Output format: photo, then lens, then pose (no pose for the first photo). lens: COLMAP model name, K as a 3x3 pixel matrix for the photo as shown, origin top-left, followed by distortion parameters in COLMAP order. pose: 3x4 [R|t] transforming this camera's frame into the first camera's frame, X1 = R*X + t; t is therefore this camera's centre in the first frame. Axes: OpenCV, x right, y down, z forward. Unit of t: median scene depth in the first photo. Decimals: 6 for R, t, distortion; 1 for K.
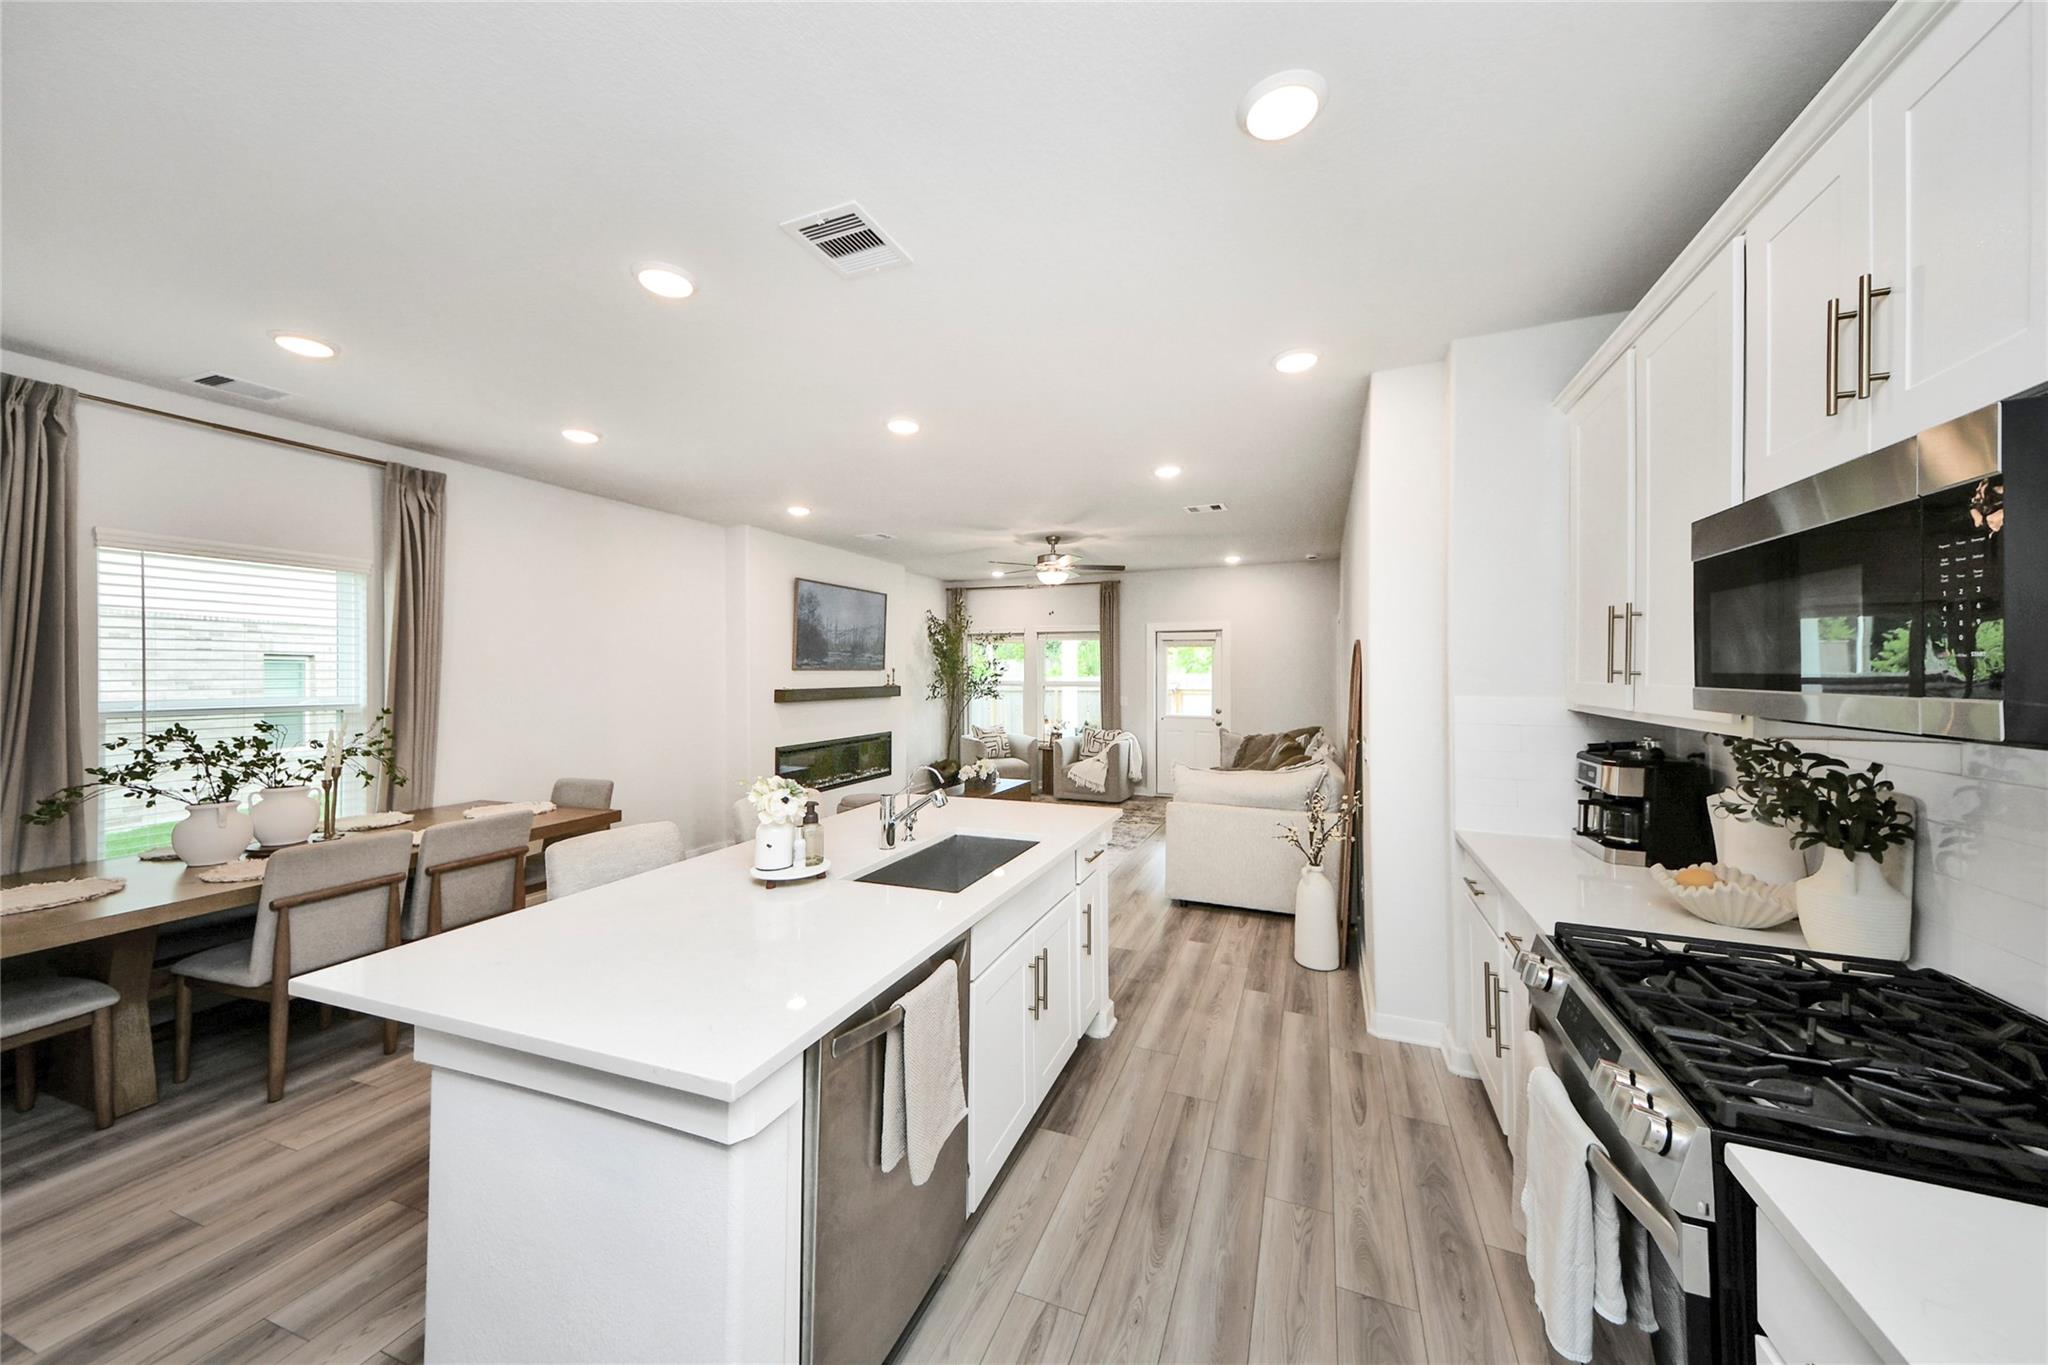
lens RADIAL K [[718.2, 0, 1022.1], [0, 718.2, 674.8], [0, 0, 1]] dist [0.061982, -0.014379]
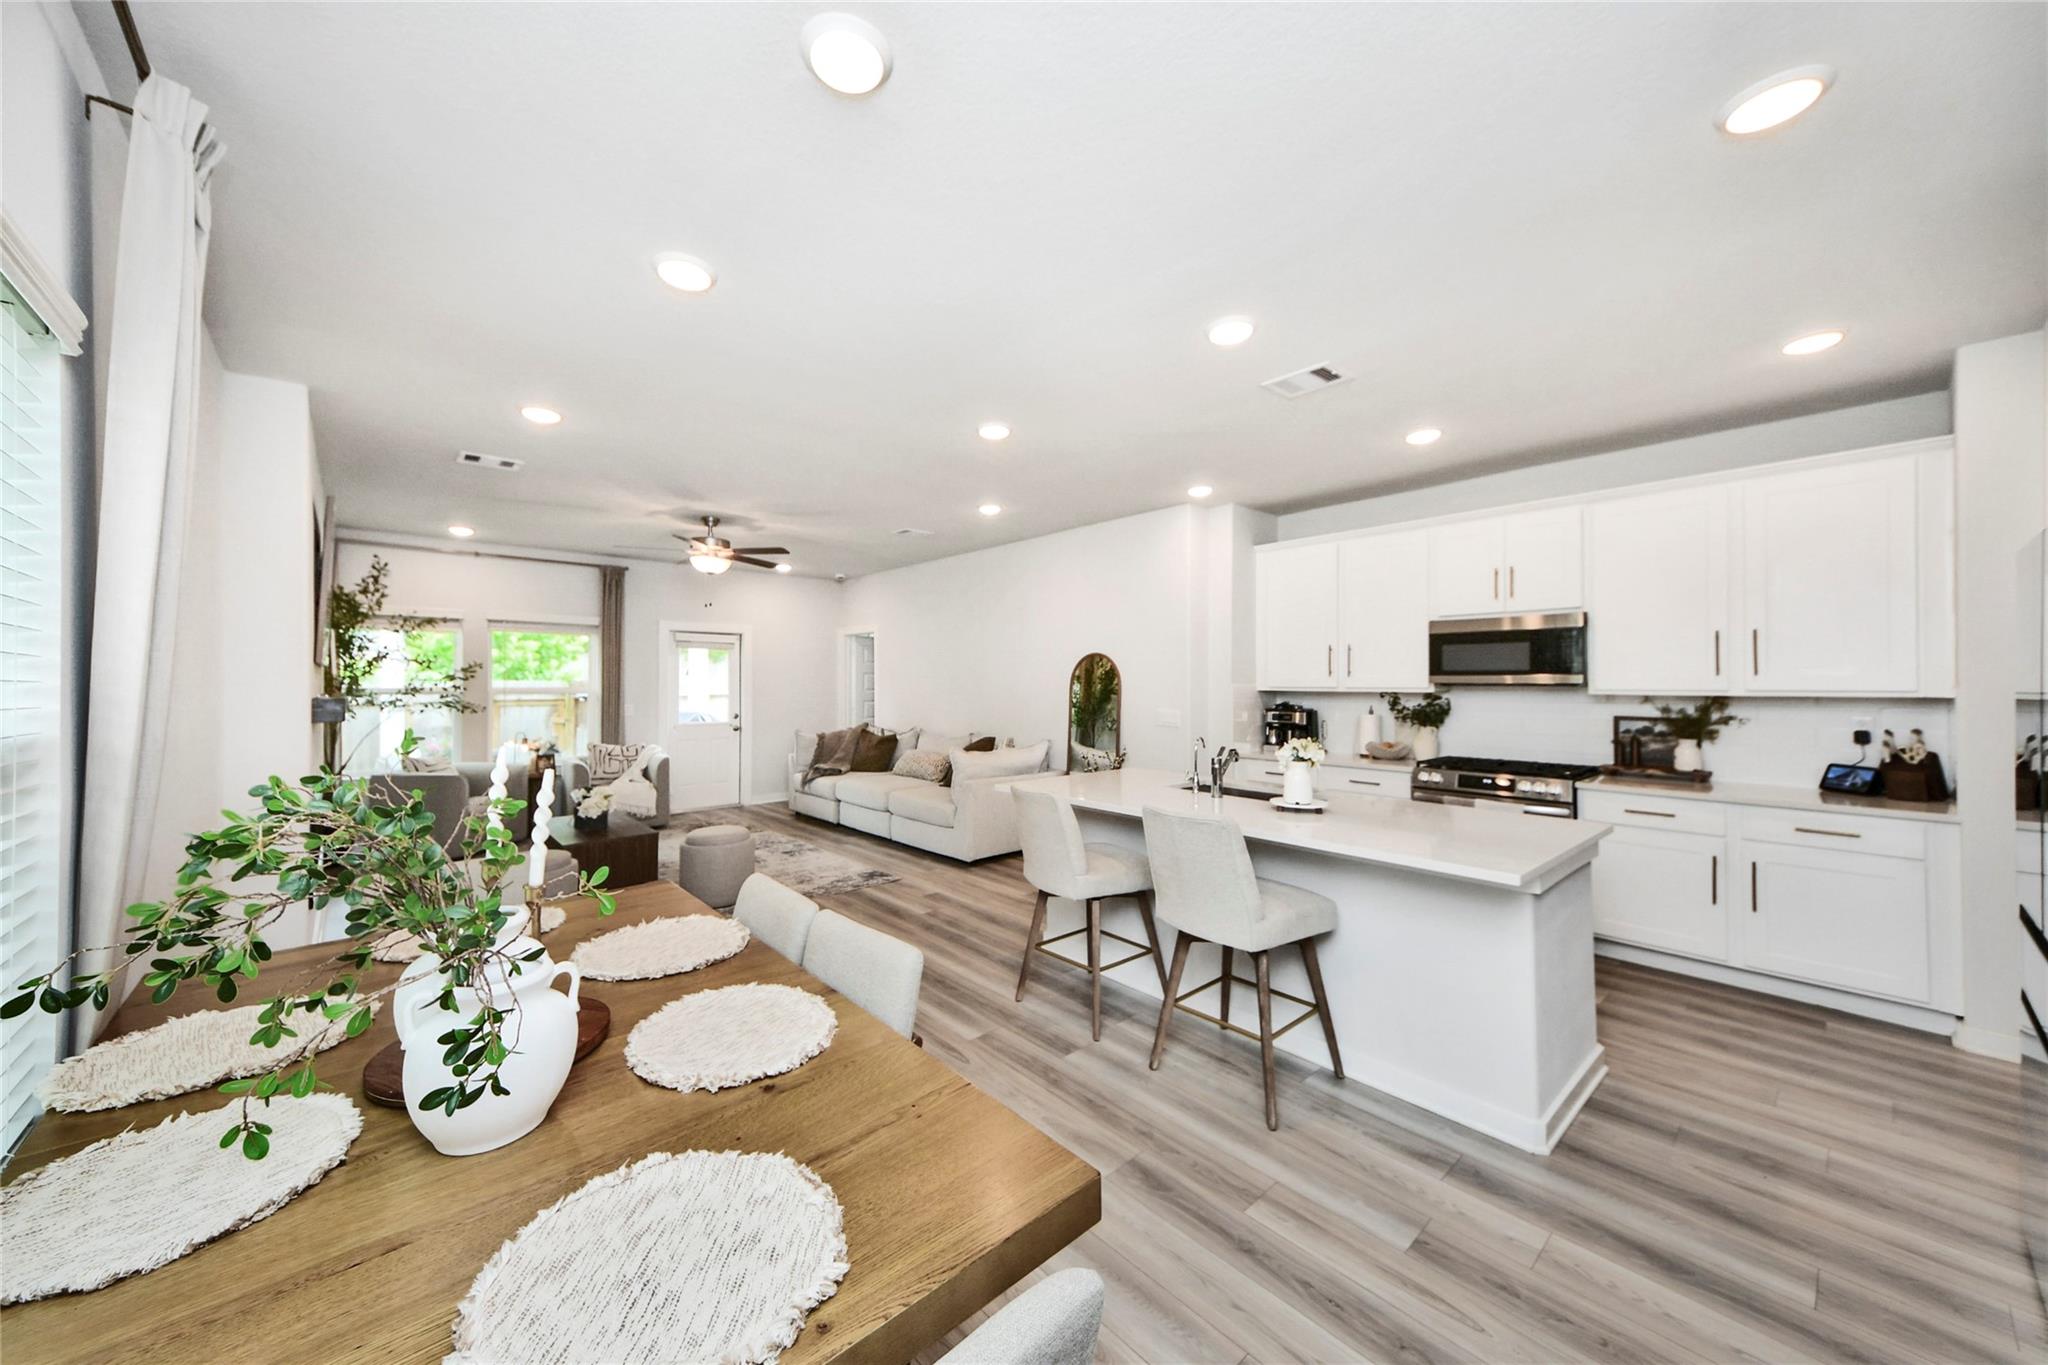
lens RADIAL K [[718.2, 0, 1022.1], [0, 718.2, 674.8], [0, 0, 1]] dist [0.061982, -0.014379]
pose [[0.438648, 0.014574, 0.898541, -0.484650], [0.001419, 0.999856, -0.016910, 0.011825], [-0.898658, 0.008692, 0.438564, 0.230076]]
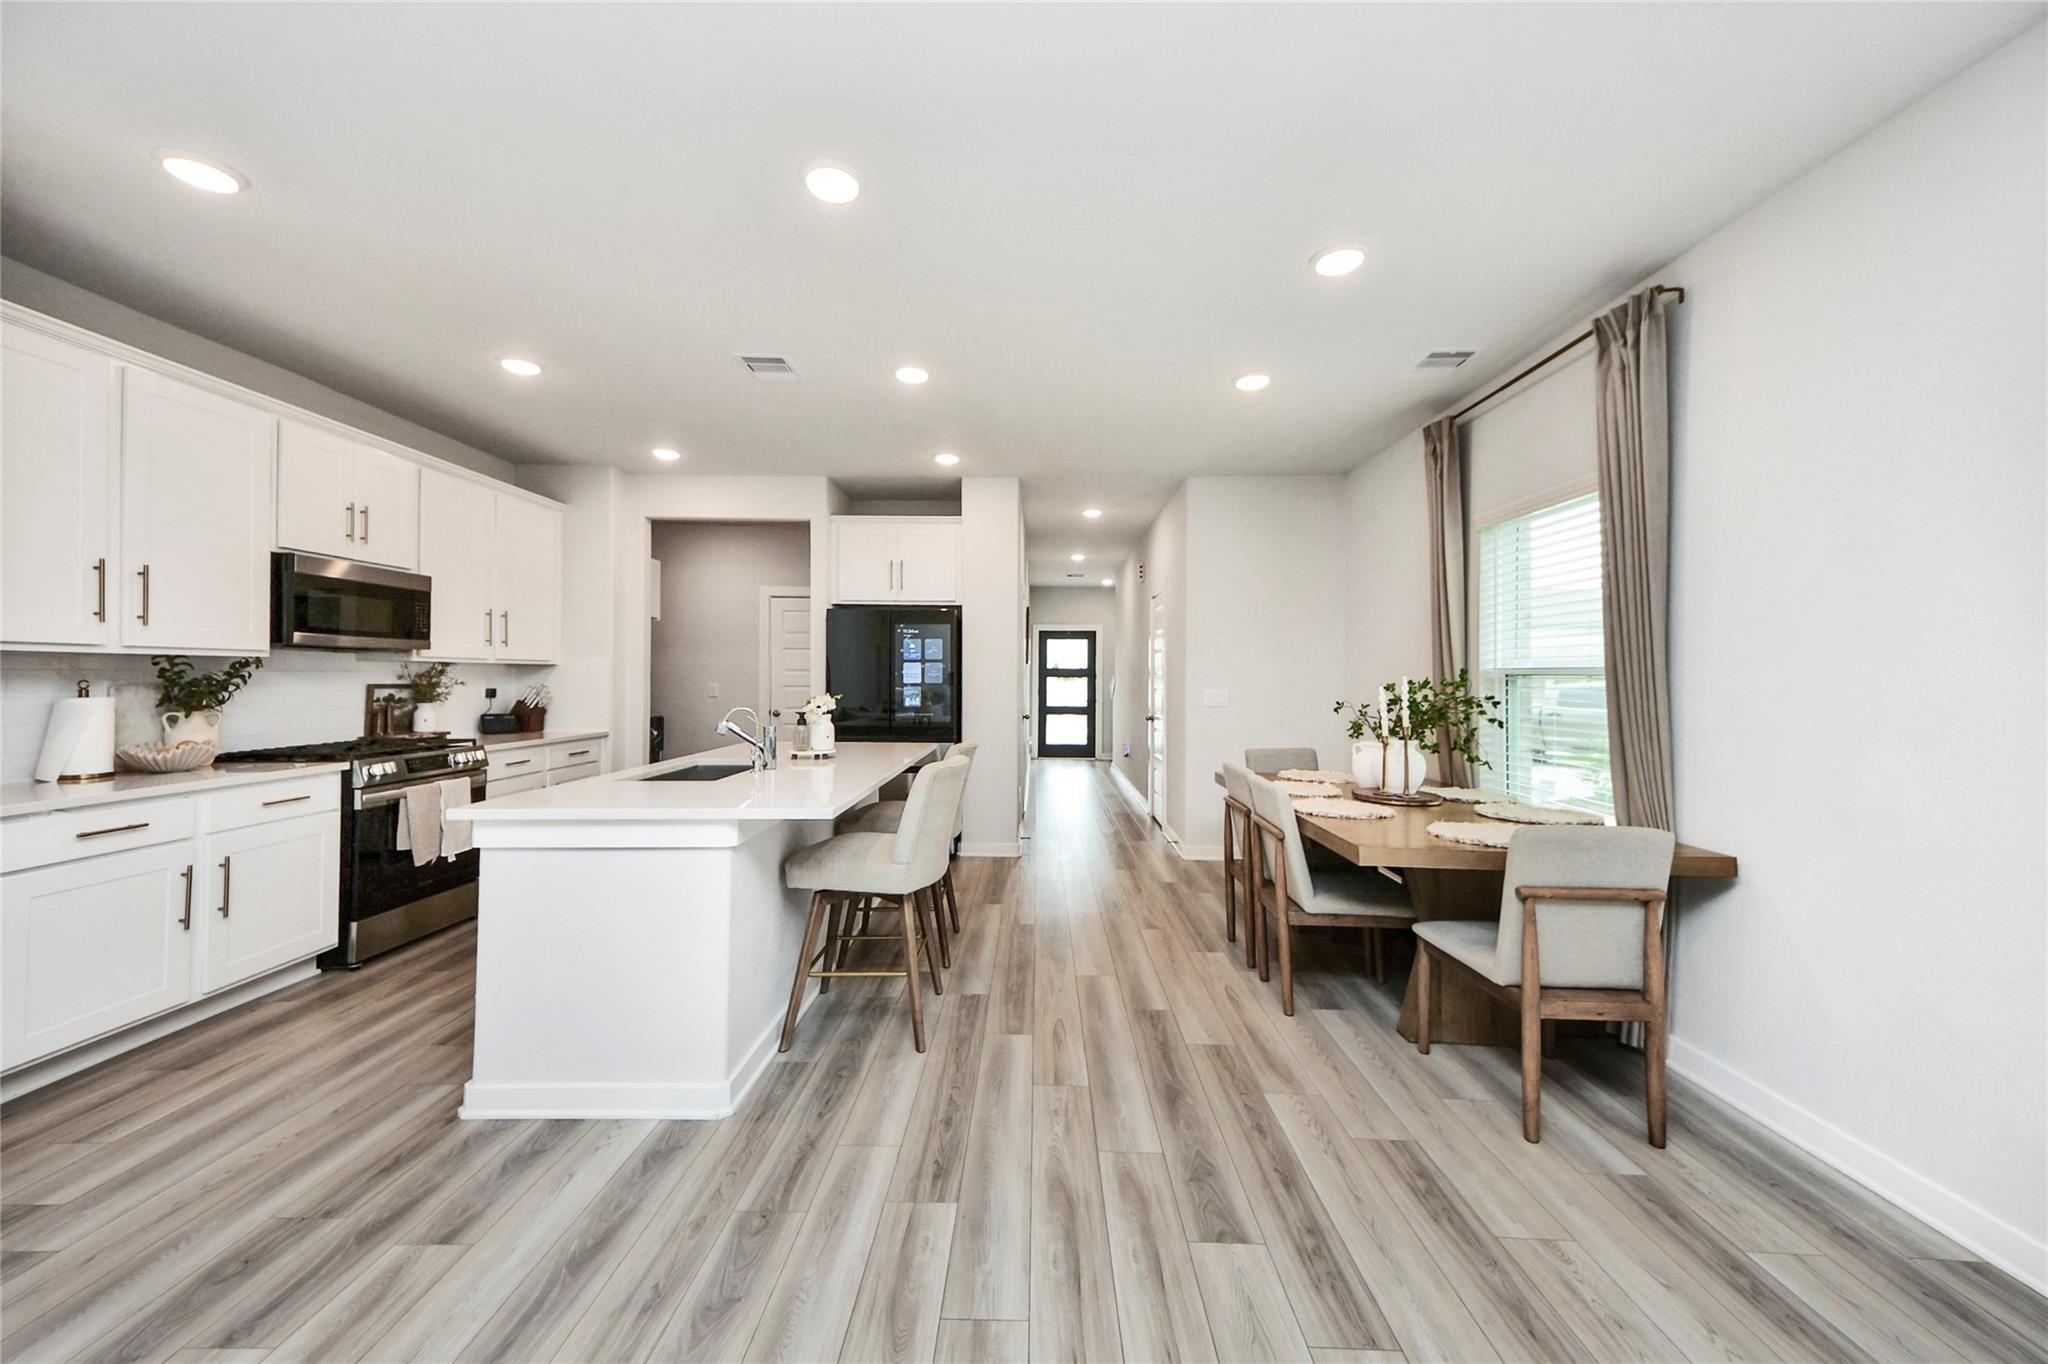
lens RADIAL K [[765.9, 0, 1022.6], [0, 765.9, 661.3], [0, 0, 1]] dist [0.077103, -0.024170]
pose [[-0.932546, -0.009714, -0.360922, -0.035383], [-0.004225, 0.999863, -0.015993, 0.024139], [0.361027, -0.013390, -0.932459, 0.749175]]
